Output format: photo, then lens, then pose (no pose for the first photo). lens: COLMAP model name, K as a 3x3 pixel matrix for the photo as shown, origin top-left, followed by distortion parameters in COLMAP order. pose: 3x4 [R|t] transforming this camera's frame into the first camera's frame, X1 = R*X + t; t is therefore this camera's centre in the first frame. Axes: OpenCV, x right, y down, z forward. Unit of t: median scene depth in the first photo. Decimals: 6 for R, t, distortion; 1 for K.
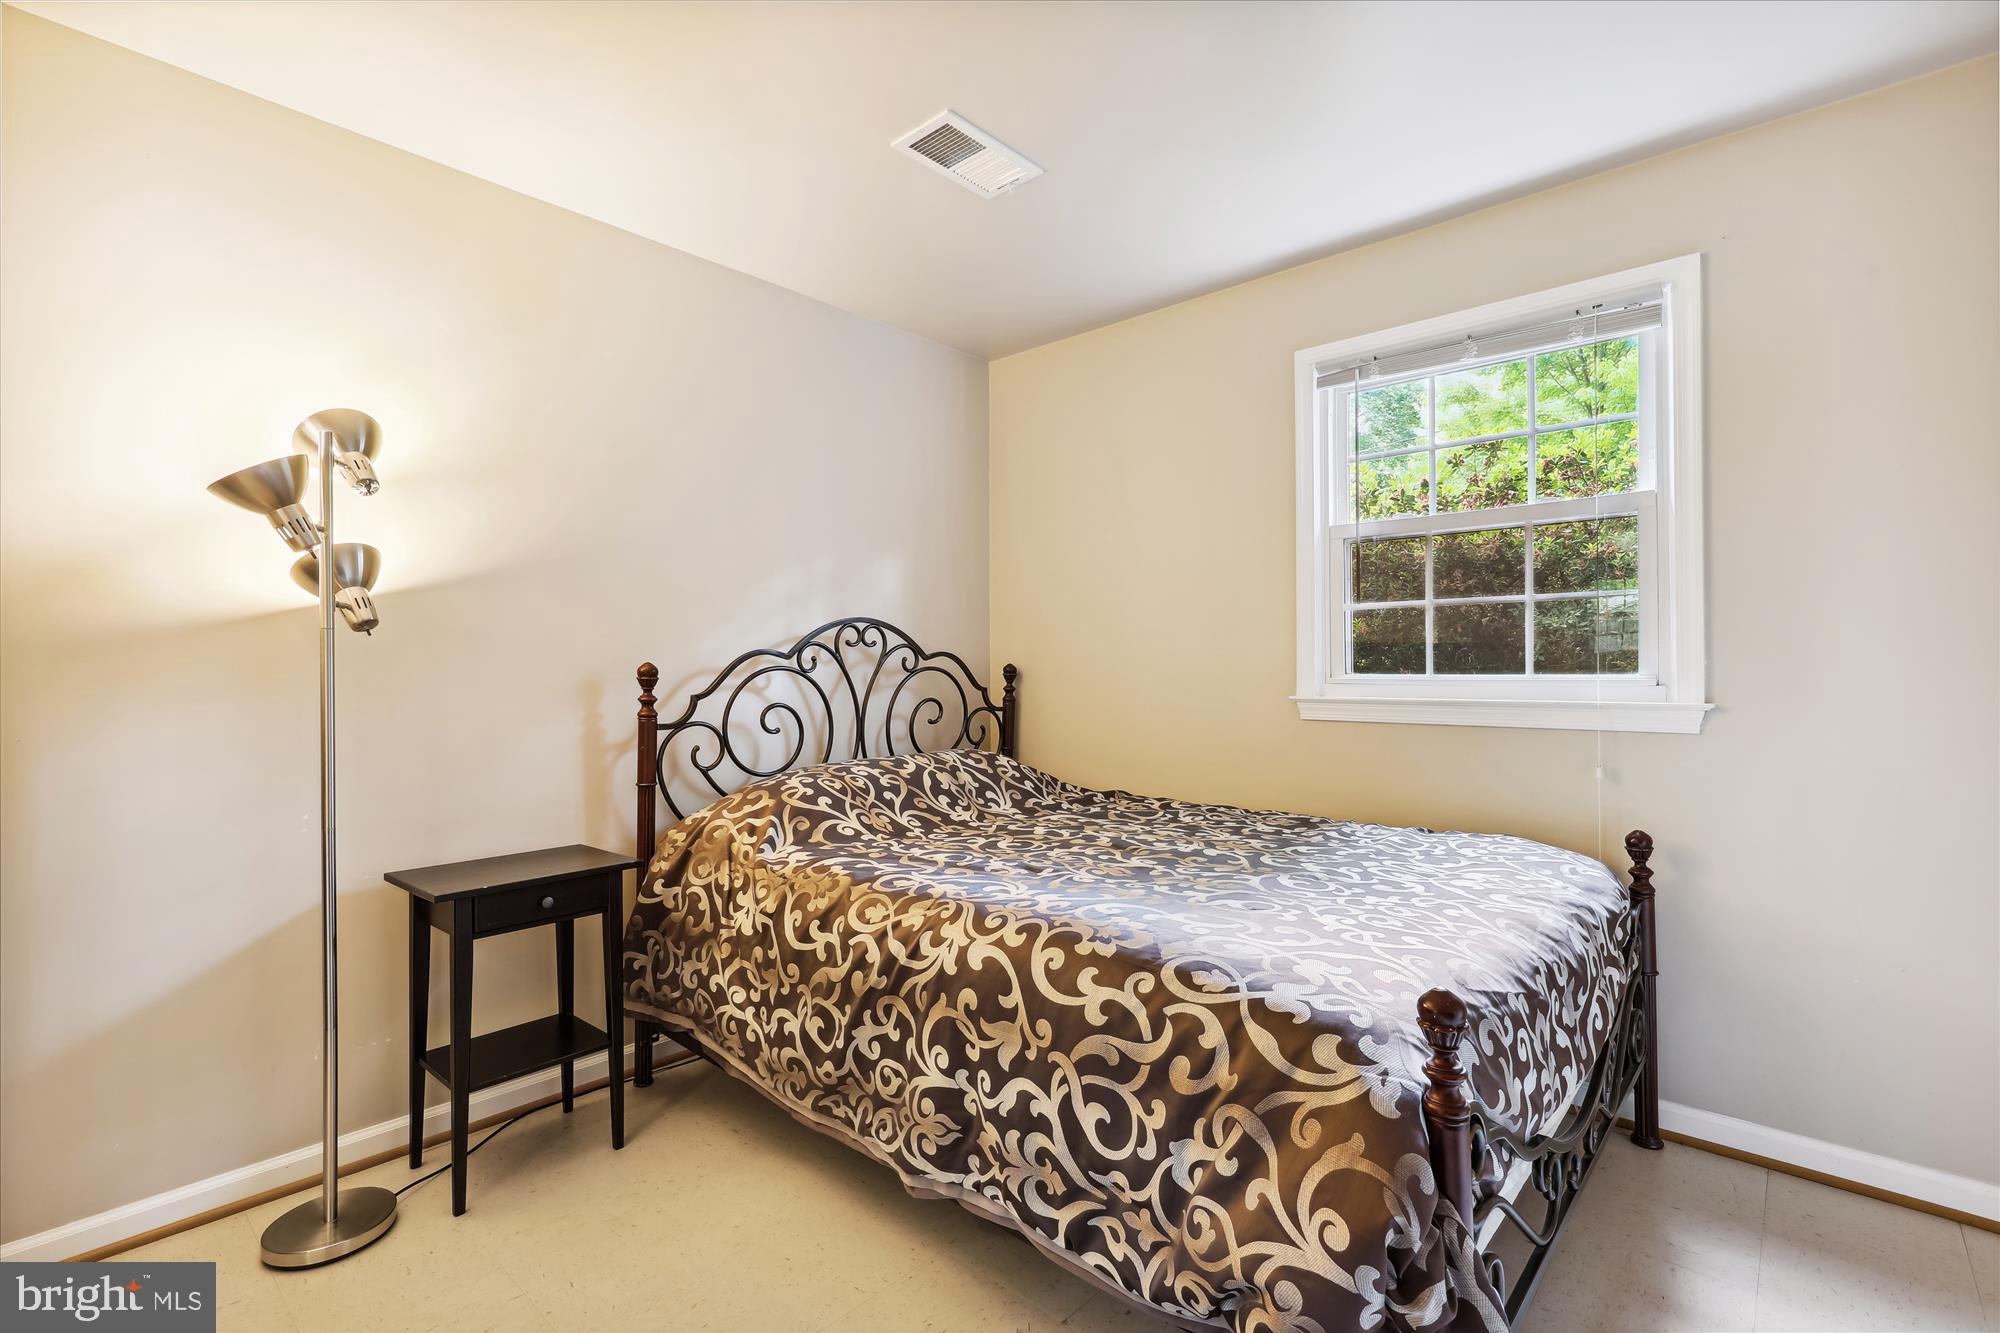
lens RADIAL K [[919.6, 0, 998.7], [0, 919.6, 669.1], [0, 0, 1]] dist [-0.000669, 0.000164]
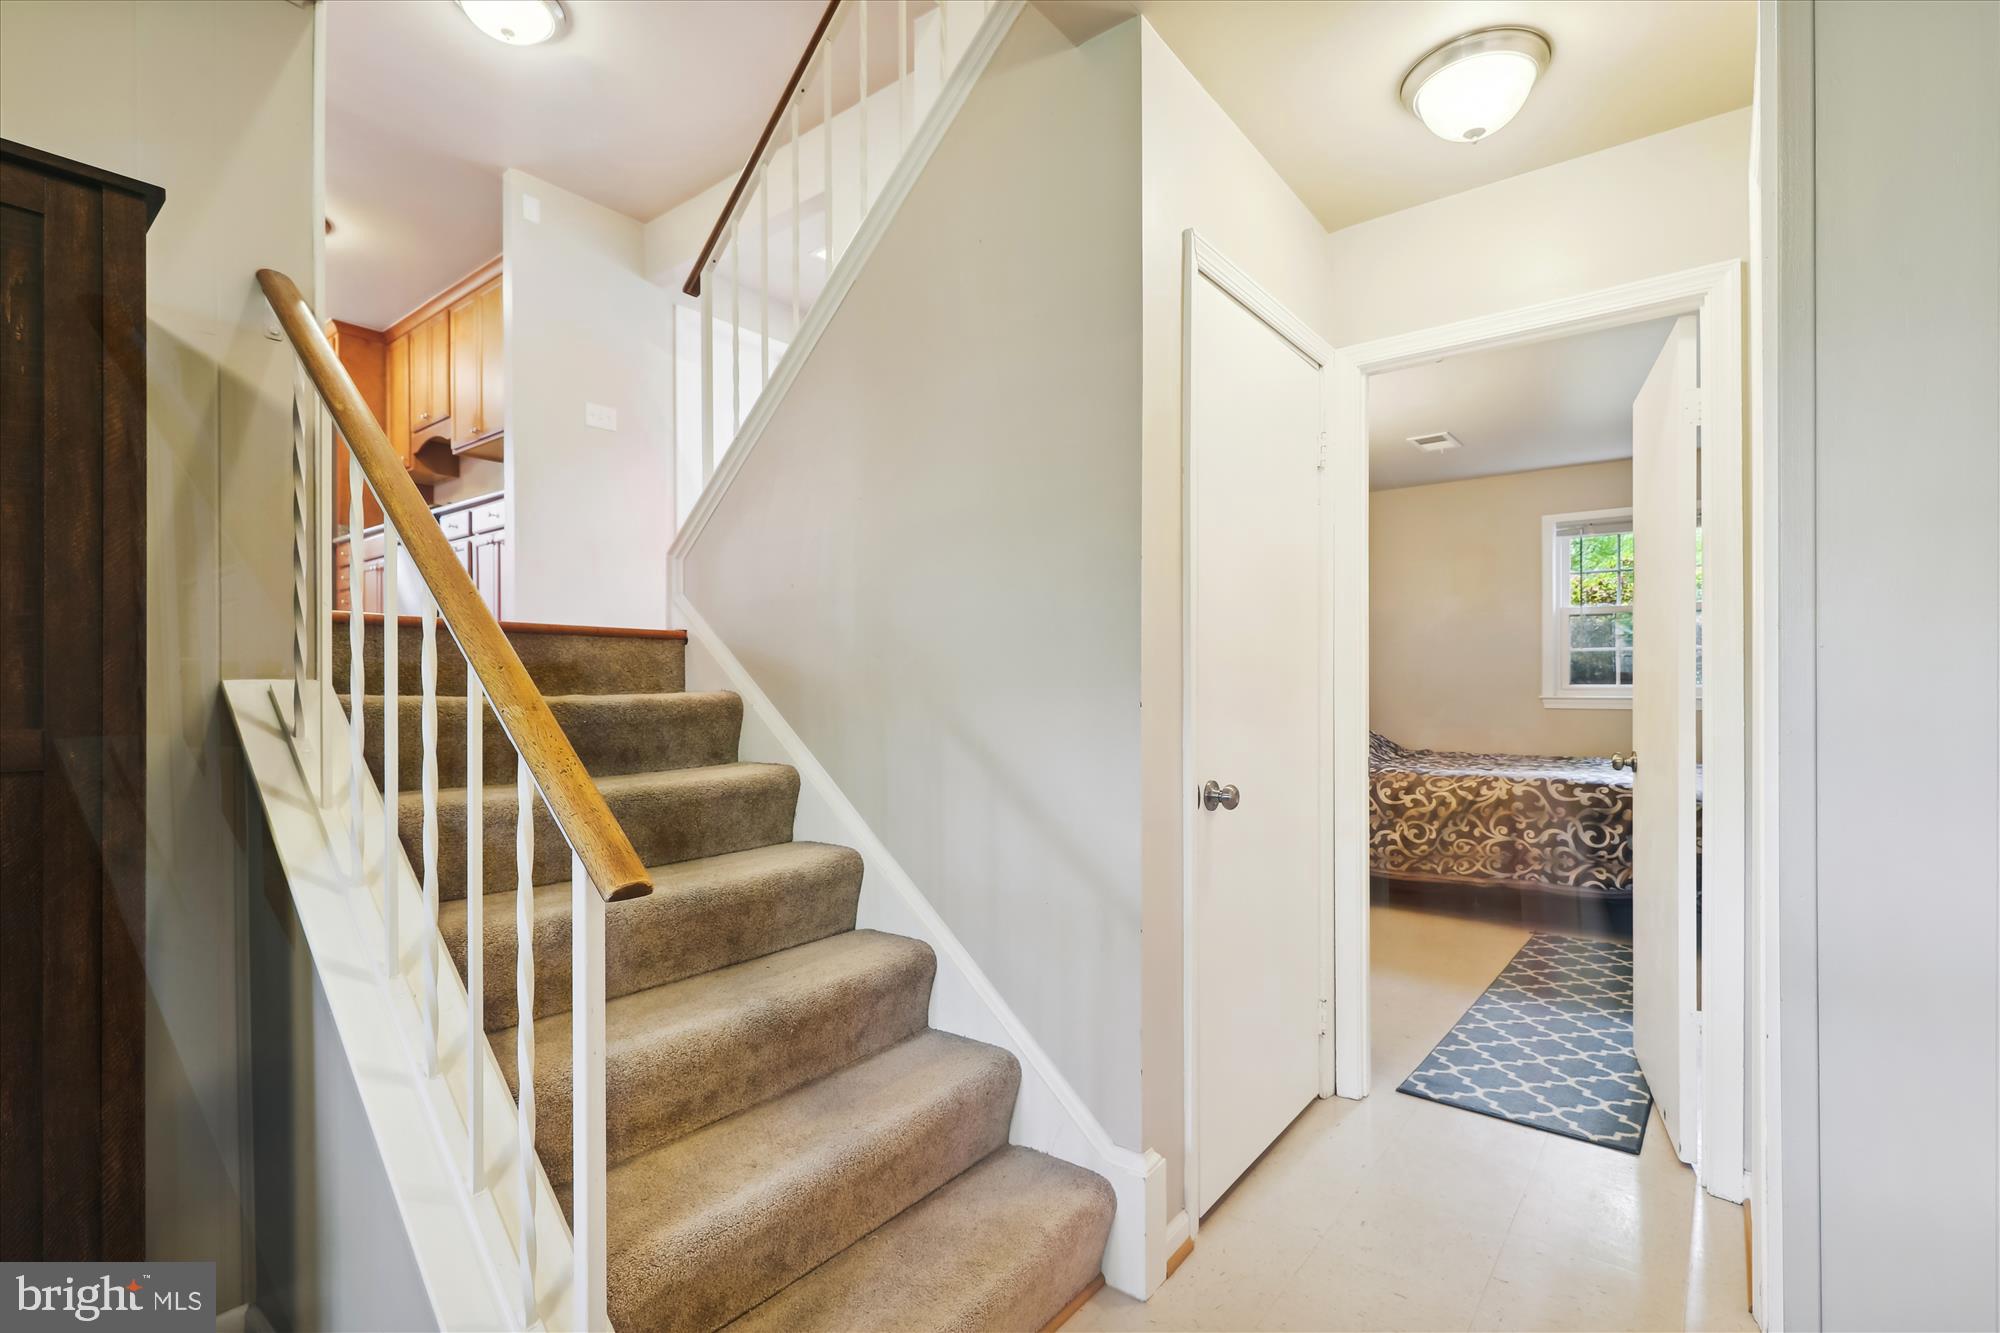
lens RADIAL K [[935.5, 0, 1006.5], [0, 935.5, 679.1], [0, 0, 1]] dist [0.001567, 0.000131]
pose [[0.998521, 0.000352, 0.054362, -1.642347], [-0.000263, 0.999999, -0.001634, -0.004830], [-0.054362, 0.001618, 0.998520, -1.613967]]
